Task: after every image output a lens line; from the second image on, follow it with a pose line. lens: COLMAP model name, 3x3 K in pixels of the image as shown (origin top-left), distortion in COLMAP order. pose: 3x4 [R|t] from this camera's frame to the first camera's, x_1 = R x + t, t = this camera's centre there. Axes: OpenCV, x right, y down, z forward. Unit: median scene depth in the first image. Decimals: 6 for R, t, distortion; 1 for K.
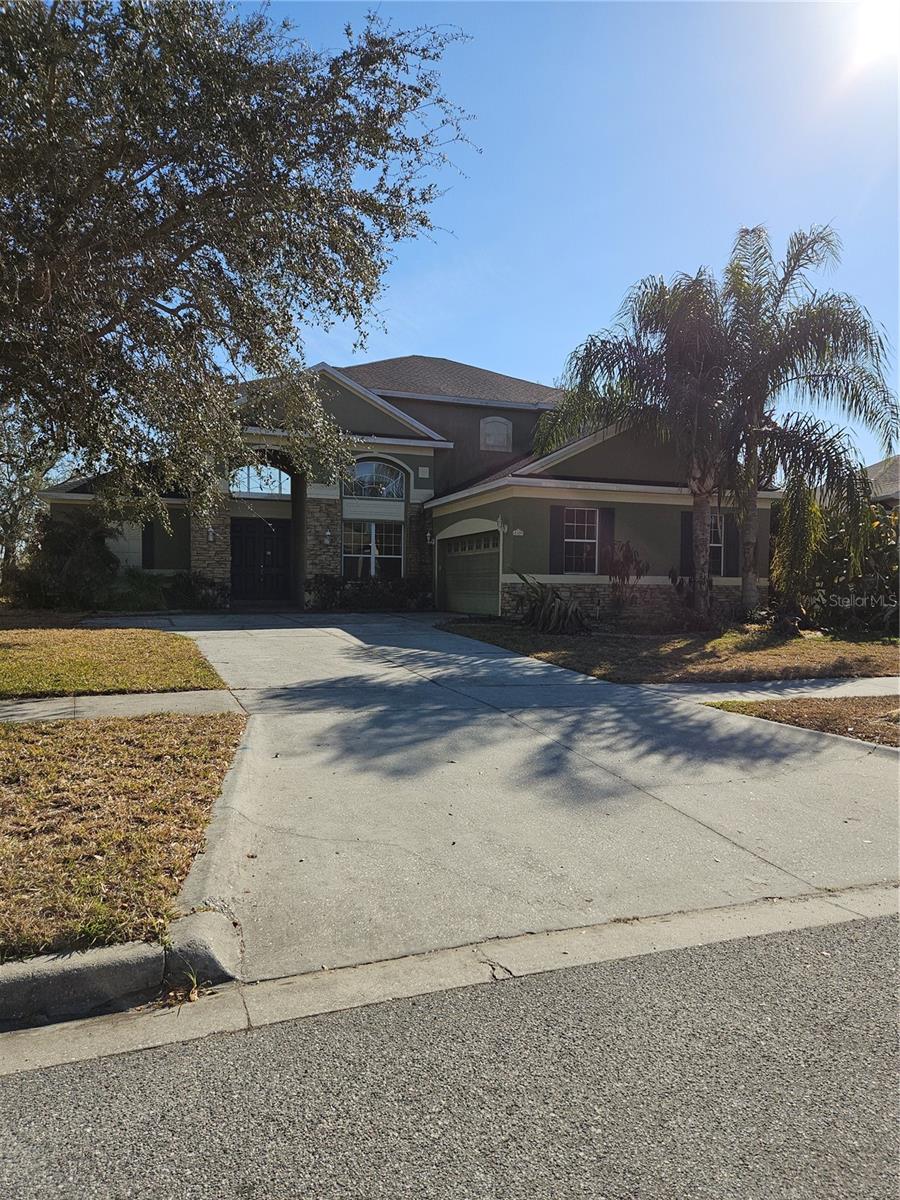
lens RADIAL K [[796.9, 0, 453.9], [0, 796.9, 610.1], [0, 0, 1]] dist [0.051260, 0.000739]
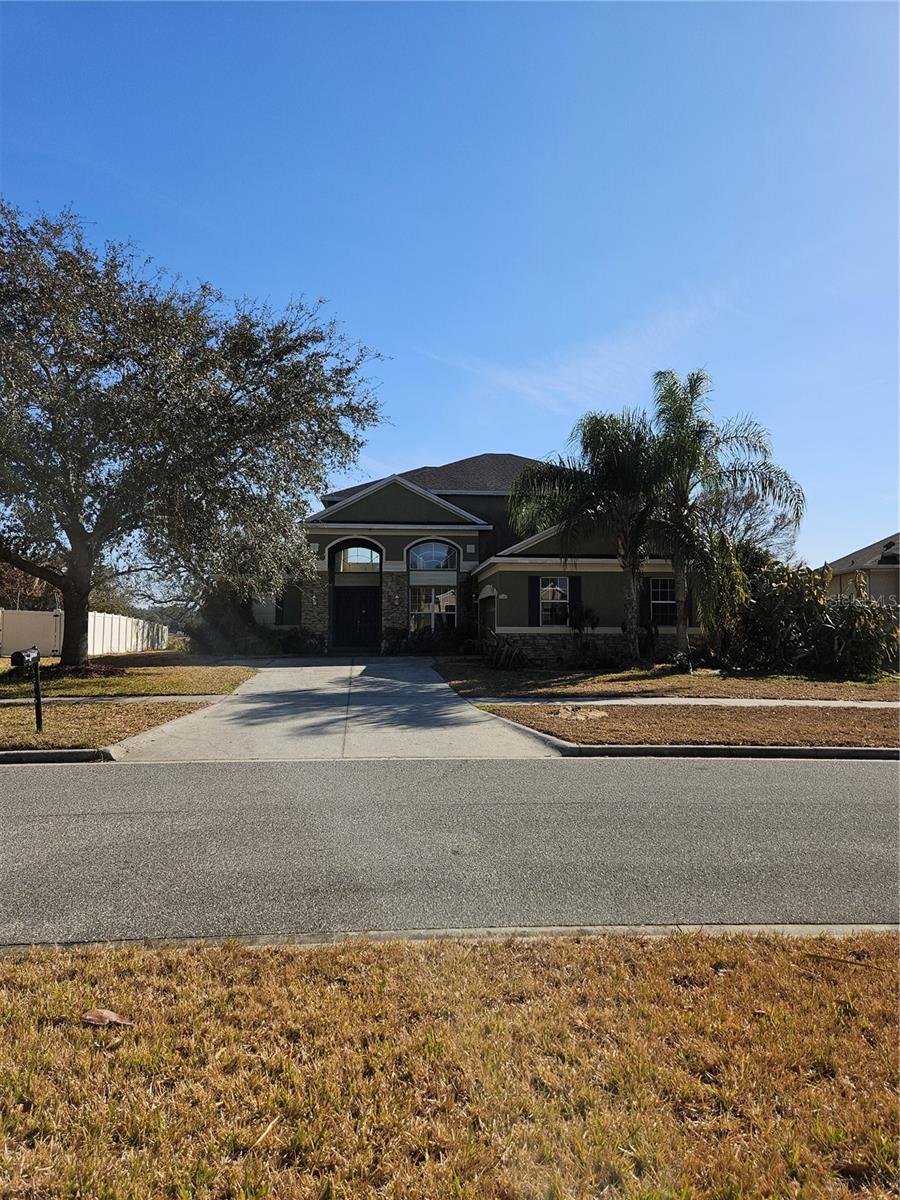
lens RADIAL K [[796.9, 0, 447.4], [0, 796.9, 592.5], [0, 0, 1]] dist [0.051260, 0.000739]
pose [[0.963607, -0.024134, -0.266230, 0.314628], [0.003467, 0.996961, -0.077824, 0.001864], [0.267299, 0.074068, 0.960763, -0.307651]]
